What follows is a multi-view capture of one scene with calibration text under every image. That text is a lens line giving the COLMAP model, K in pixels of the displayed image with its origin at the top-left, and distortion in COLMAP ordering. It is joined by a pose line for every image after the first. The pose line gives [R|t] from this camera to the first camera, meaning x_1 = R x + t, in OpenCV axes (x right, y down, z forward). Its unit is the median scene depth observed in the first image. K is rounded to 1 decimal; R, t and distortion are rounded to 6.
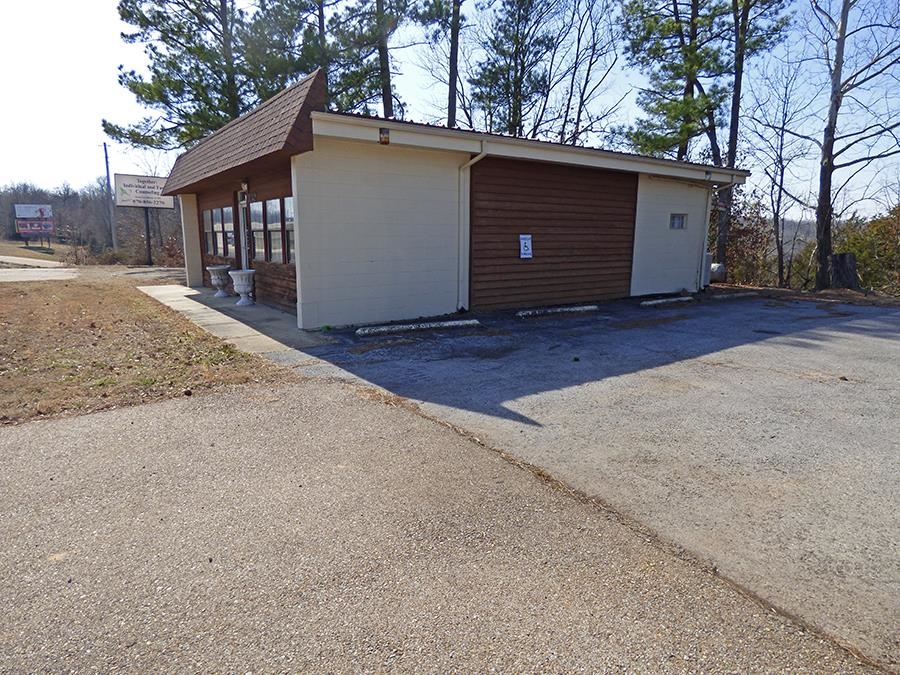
lens RADIAL K [[534.6, 0, 448.8], [0, 534.6, 332.6], [0, 0, 1]] dist [-0.000858, -0.000704]
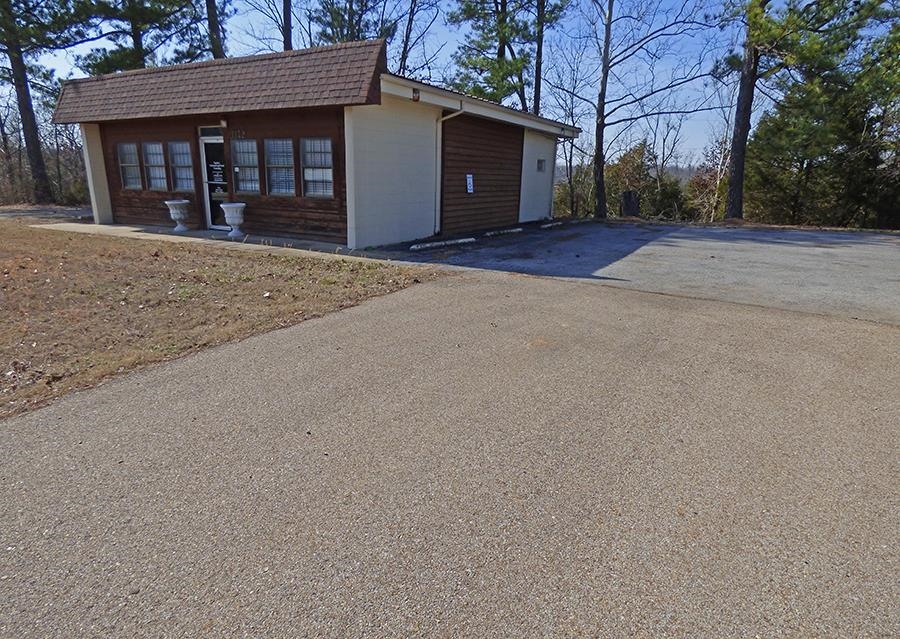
lens RADIAL K [[530.5, 0, 449.6], [0, 530.5, 322.6], [0, 0, 1]] dist [0.002550, 0.000553]
pose [[0.913492, -0.094042, 0.395839, -0.201707], [0.056914, 0.992890, 0.104545, 0.016502], [-0.402857, -0.072972, 0.912350, -0.081390]]
